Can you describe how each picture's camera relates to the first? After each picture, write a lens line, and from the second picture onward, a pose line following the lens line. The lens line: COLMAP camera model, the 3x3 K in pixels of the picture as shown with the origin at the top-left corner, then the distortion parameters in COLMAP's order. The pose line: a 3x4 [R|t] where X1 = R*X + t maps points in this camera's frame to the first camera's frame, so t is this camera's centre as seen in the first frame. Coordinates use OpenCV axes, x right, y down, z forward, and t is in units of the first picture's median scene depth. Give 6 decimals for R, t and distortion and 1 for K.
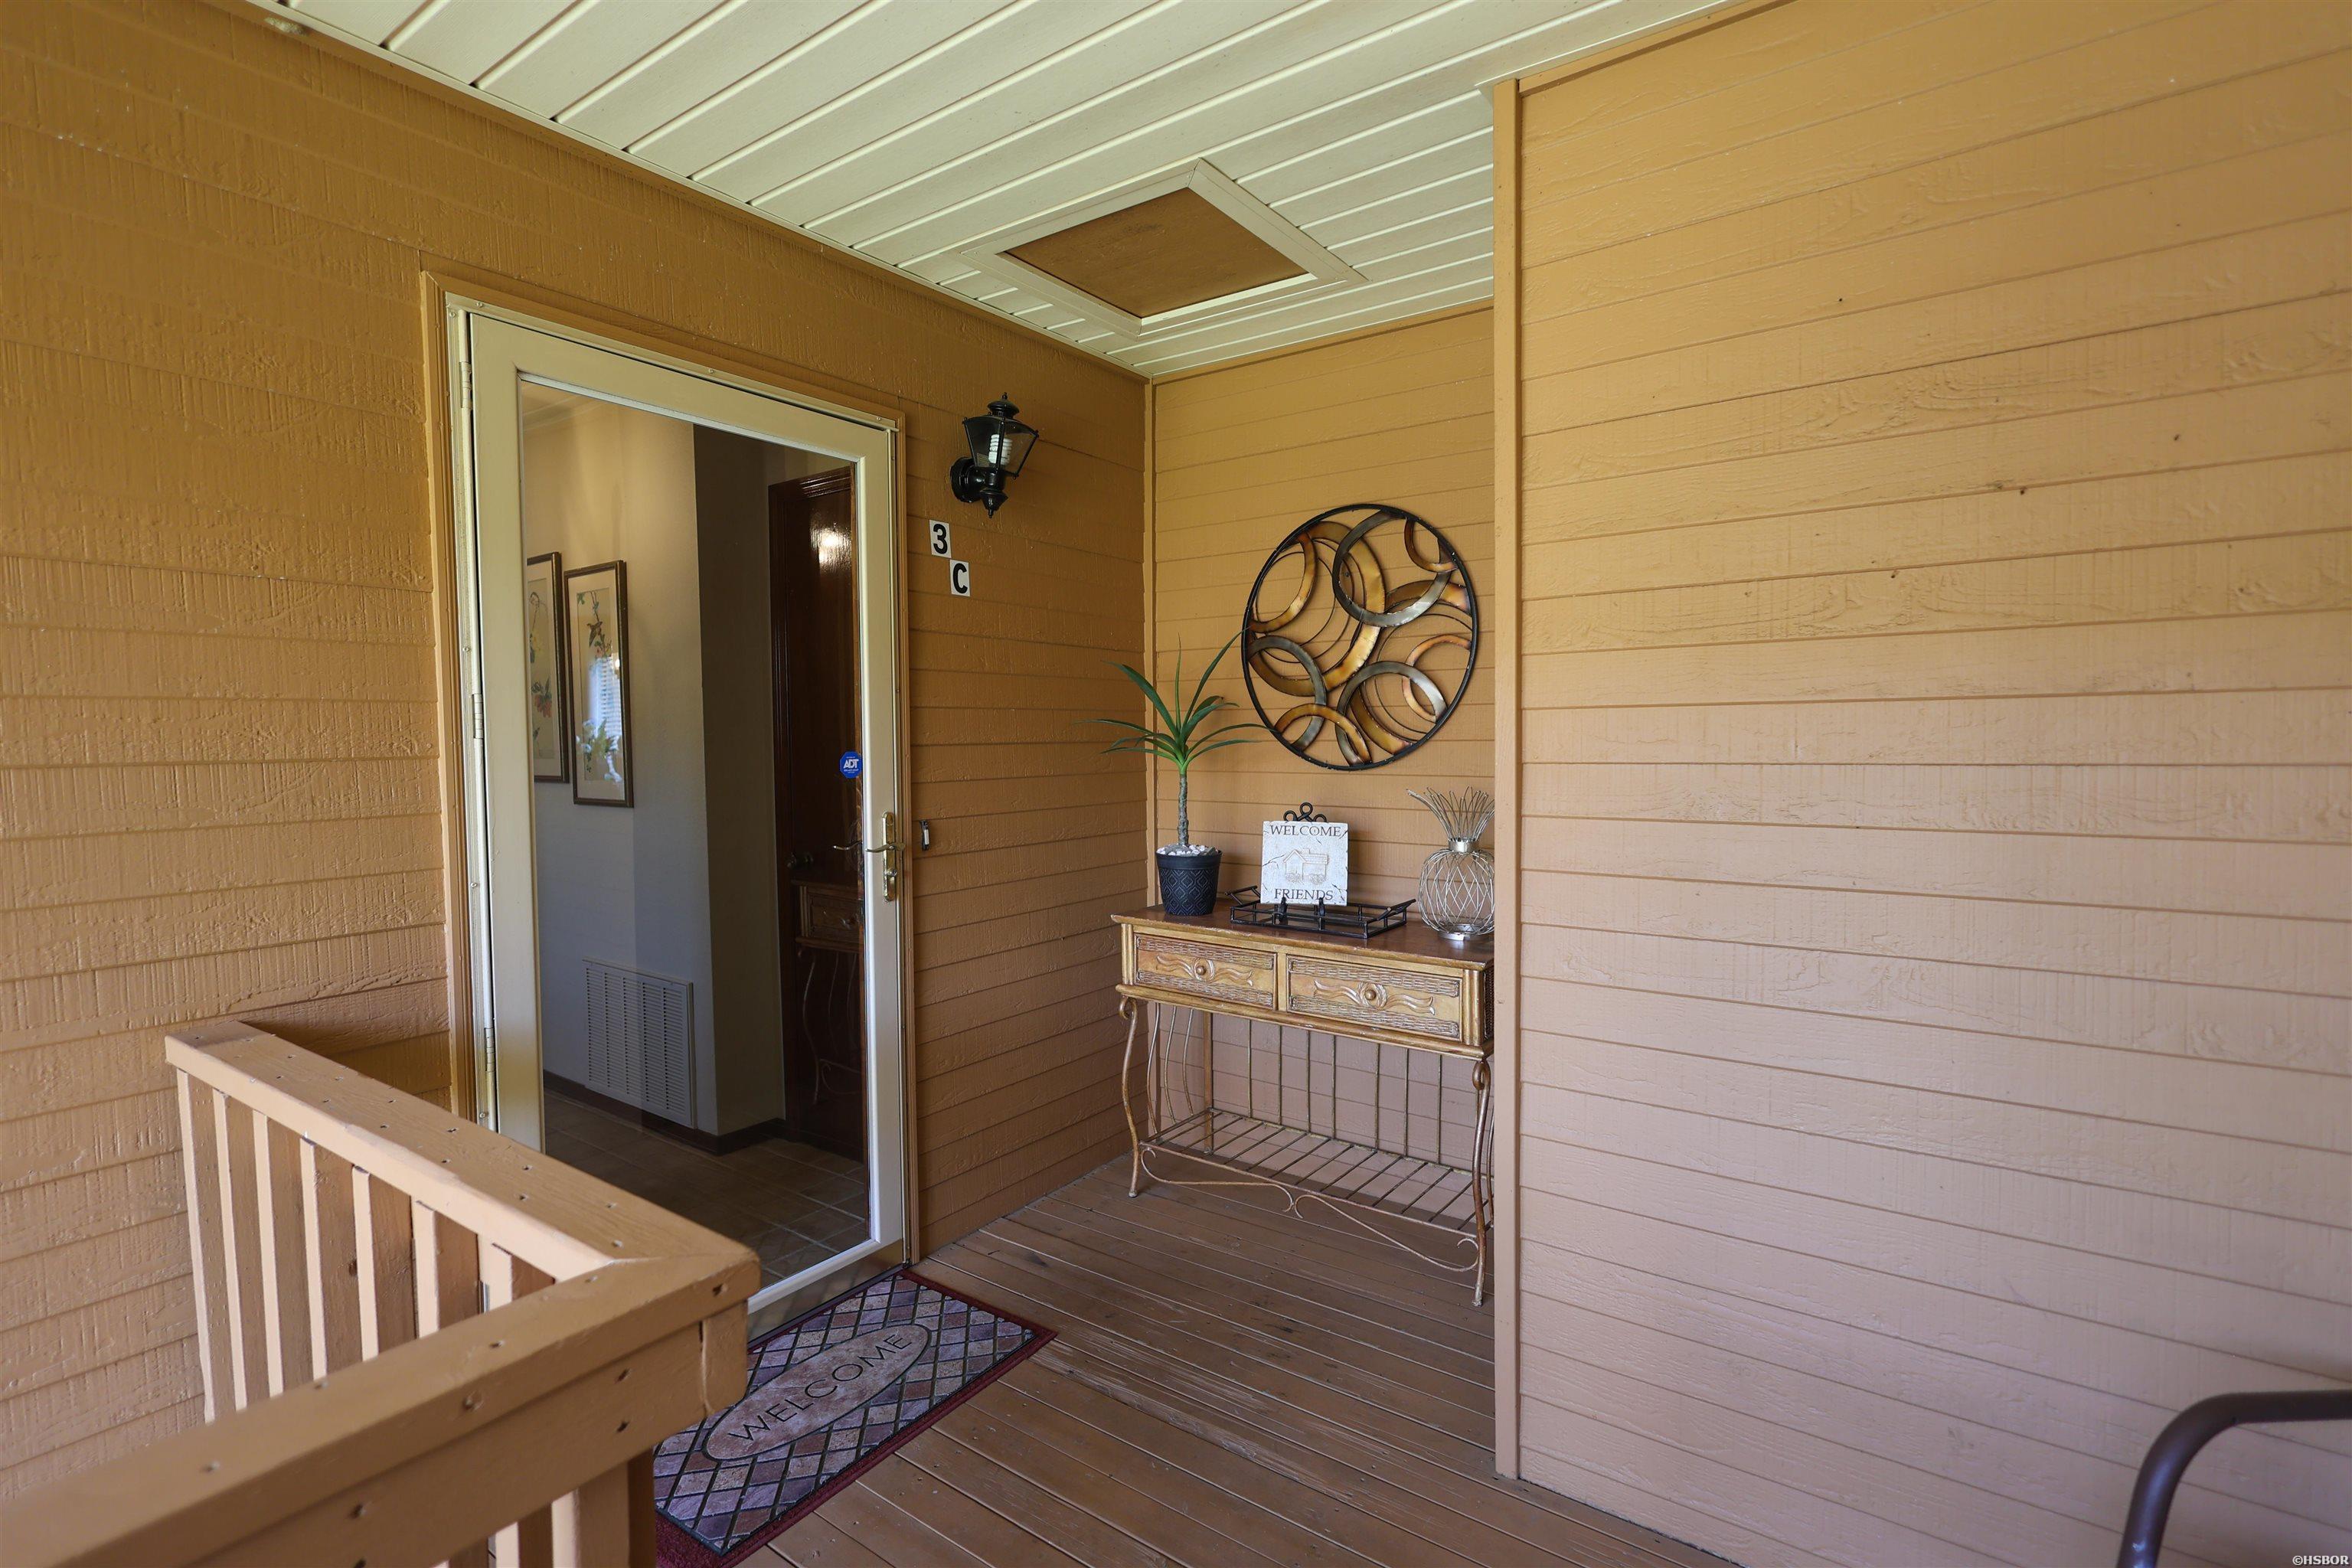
lens RADIAL K [[1091.8, 0, 1169.3], [0, 1091.8, 784.7], [0, 0, 1]] dist [-0.001817, 0.001153]
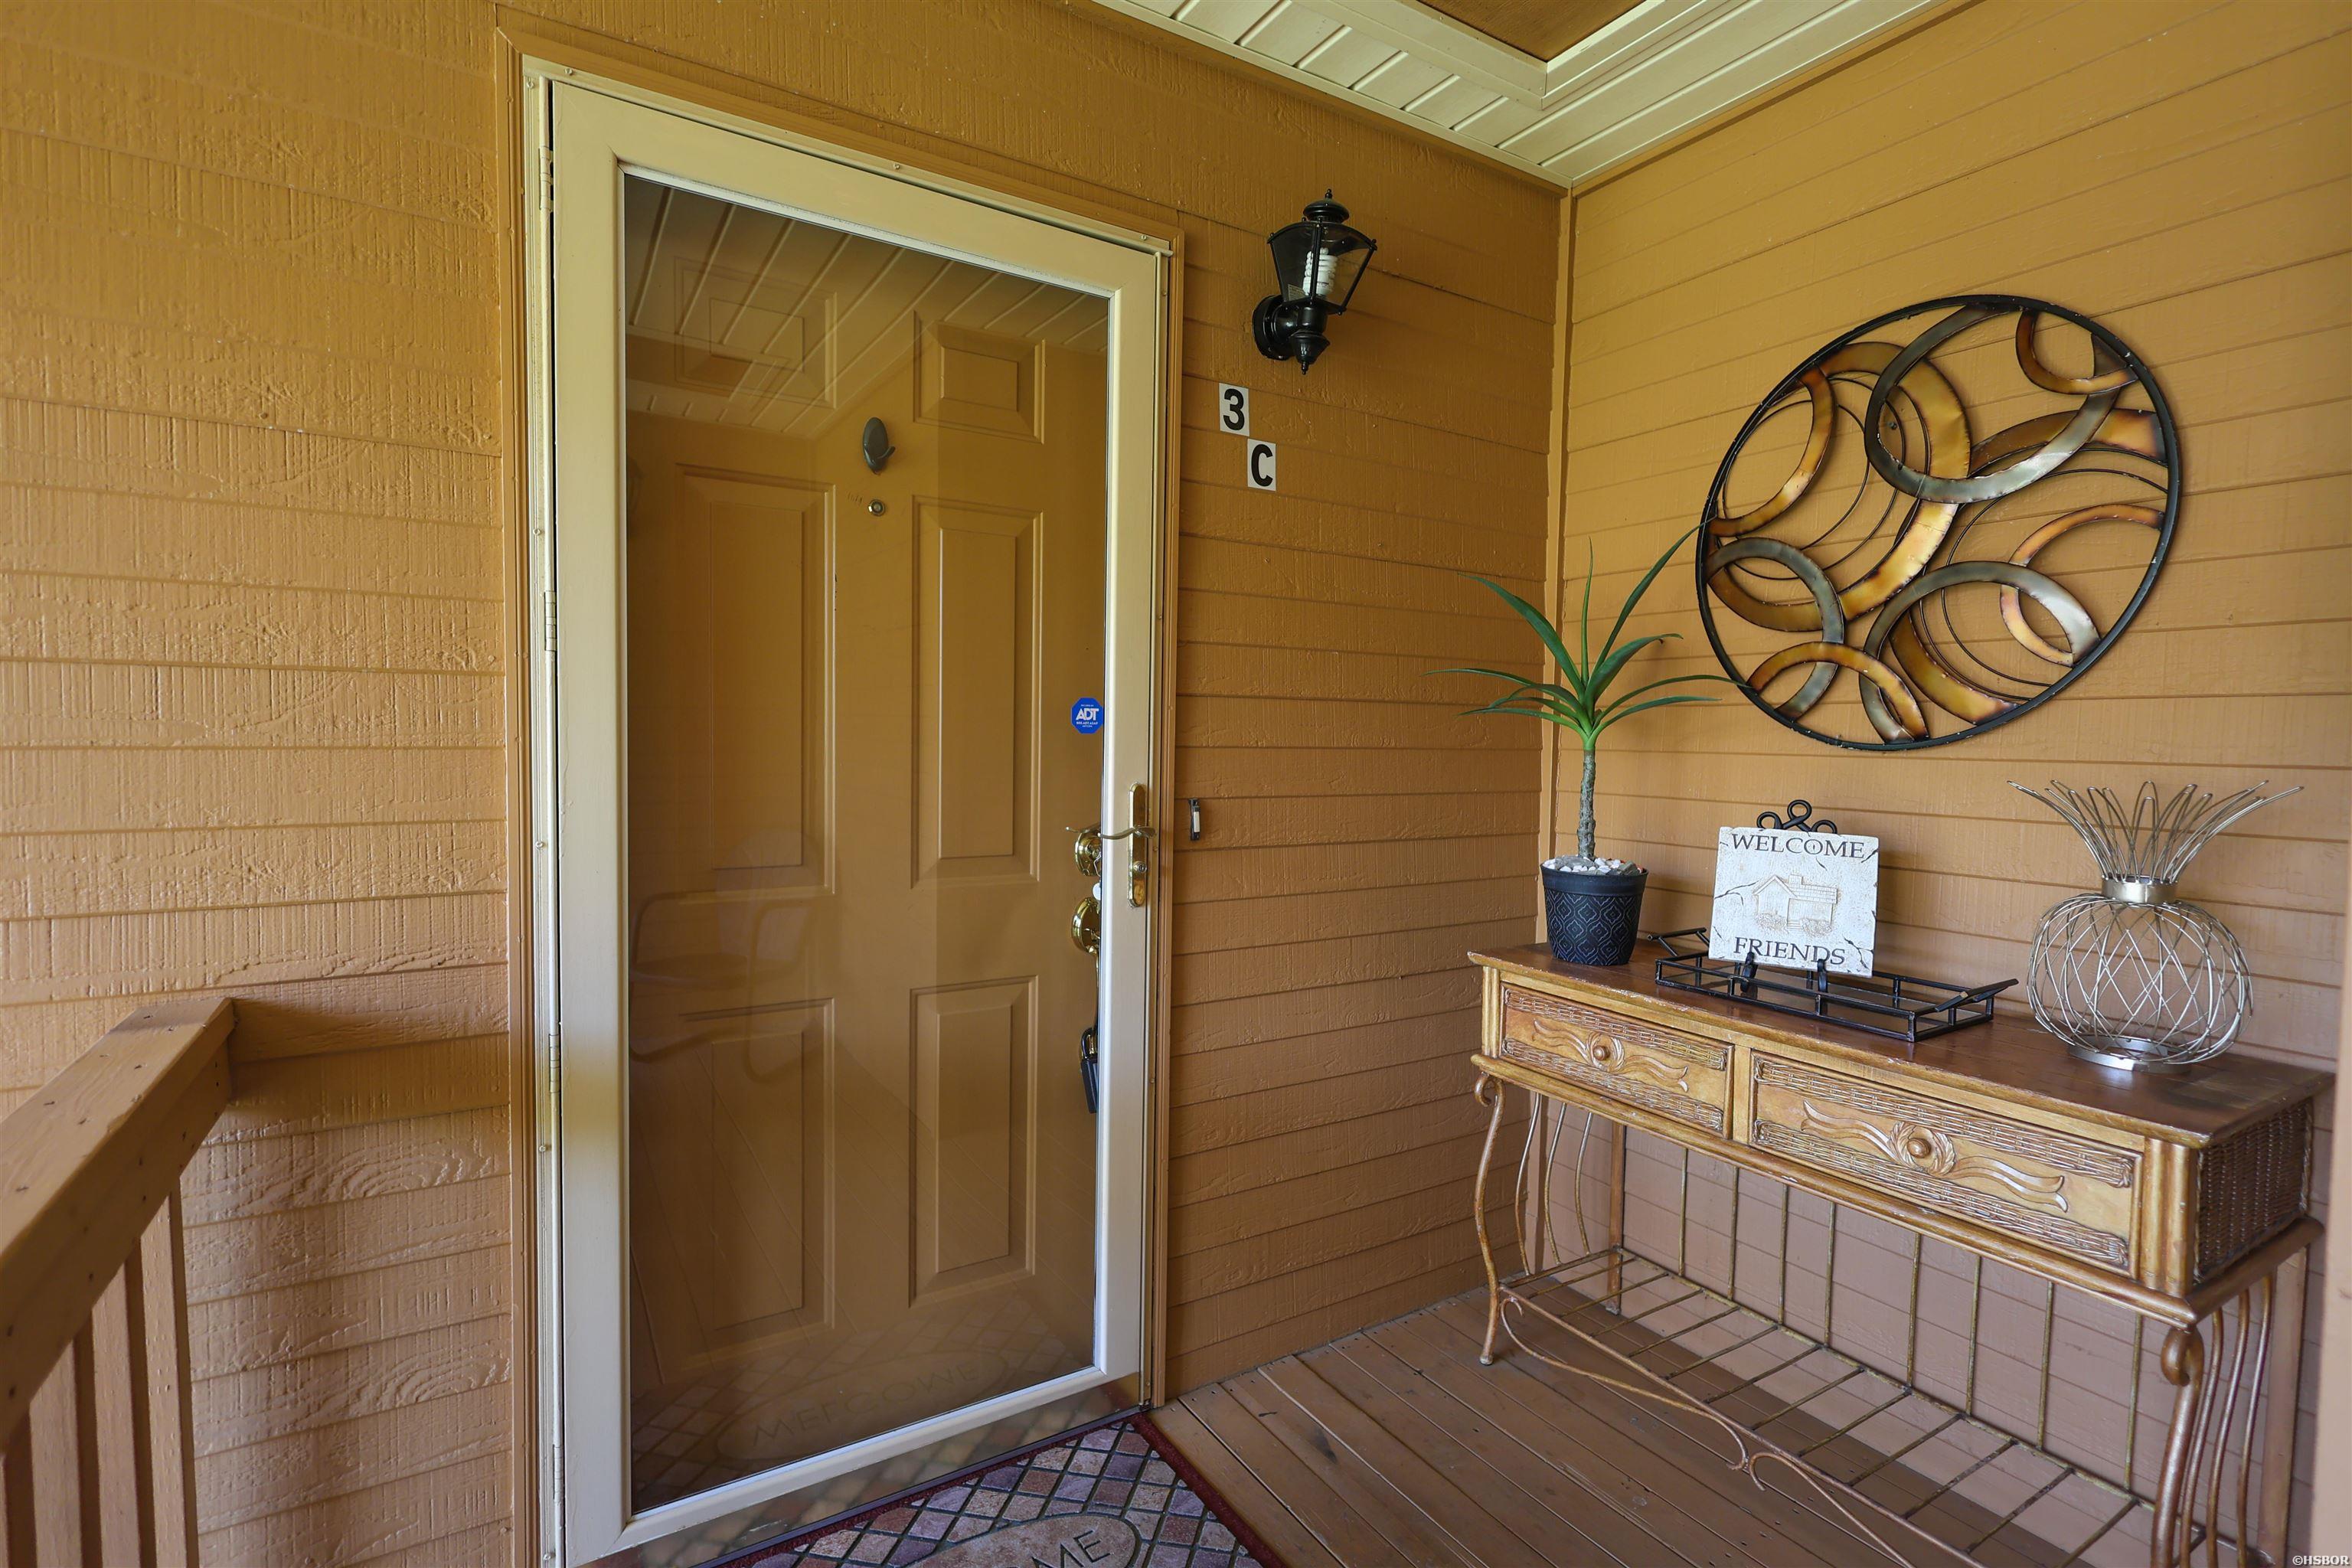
lens RADIAL K [[1091.8, 0, 1169.3], [0, 1091.8, 784.7], [0, 0, 1]] dist [-0.001817, 0.001153]
pose [[0.921646, 0.038155, -0.386152, 0.038060], [-0.039519, 0.999209, 0.004407, 0.020334], [0.386015, 0.011199, 0.922425, 0.319919]]
